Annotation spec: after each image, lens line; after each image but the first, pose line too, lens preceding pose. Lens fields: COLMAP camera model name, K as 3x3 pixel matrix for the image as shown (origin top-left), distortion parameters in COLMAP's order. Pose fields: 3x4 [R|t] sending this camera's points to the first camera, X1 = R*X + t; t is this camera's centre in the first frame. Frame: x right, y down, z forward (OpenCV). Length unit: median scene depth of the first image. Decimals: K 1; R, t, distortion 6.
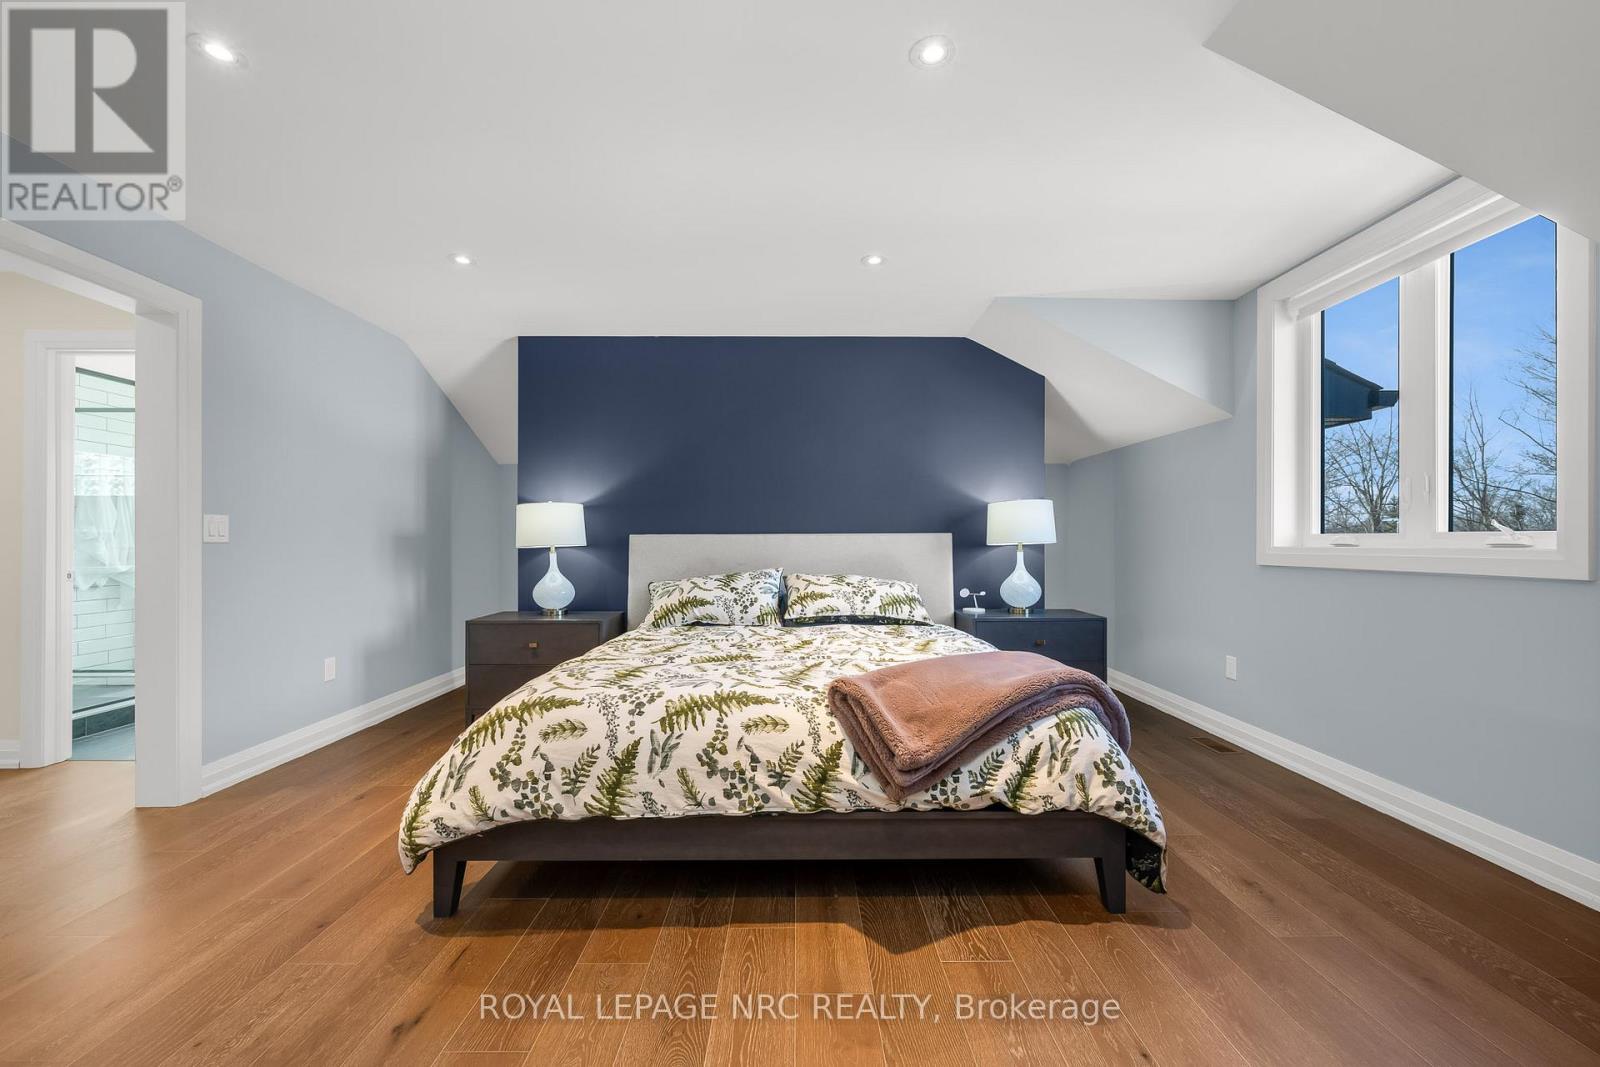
lens RADIAL K [[638.7, 0, 818.9], [0, 638.7, 537.6], [0, 0, 1]] dist [0.000433, -0.000318]
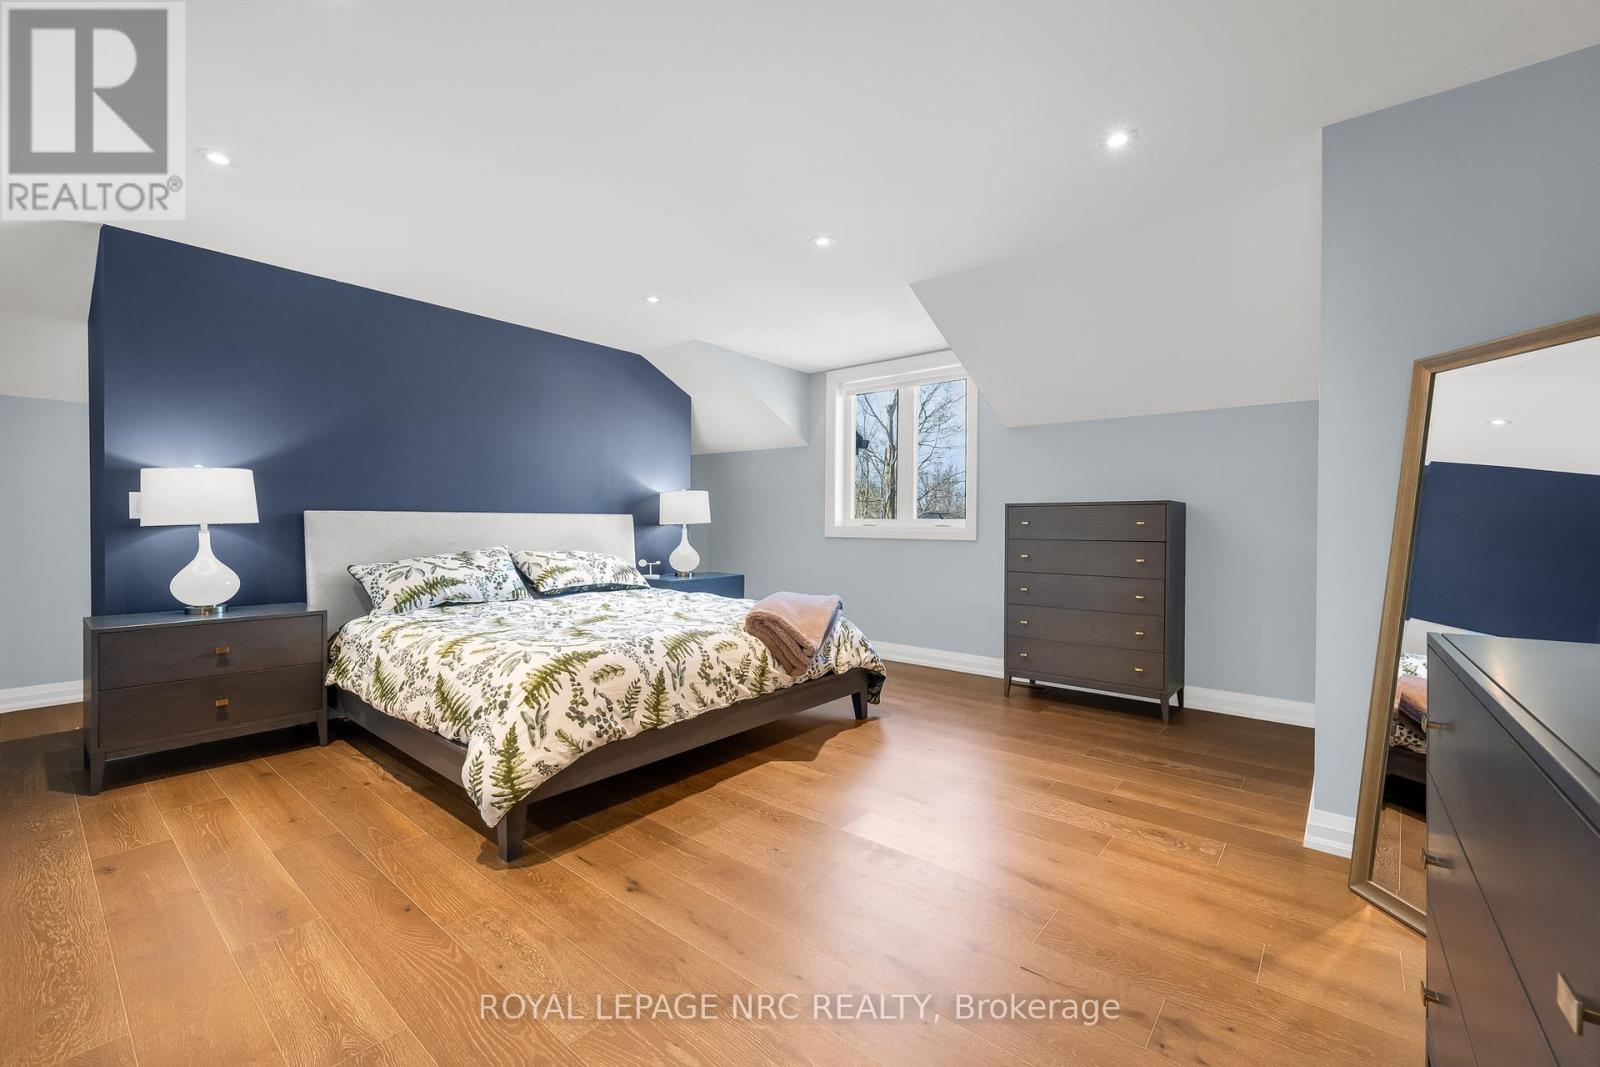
lens RADIAL K [[644.8, 0, 804.1], [0, 644.8, 525.5], [0, 0, 1]] dist [0.000173, 0.000041]
pose [[0.649452, 0.002554, 0.760398, -1.122830], [-0.013125, 0.999883, 0.007852, 0.000365], [-0.760289, -0.015080, 0.649410, -0.100280]]
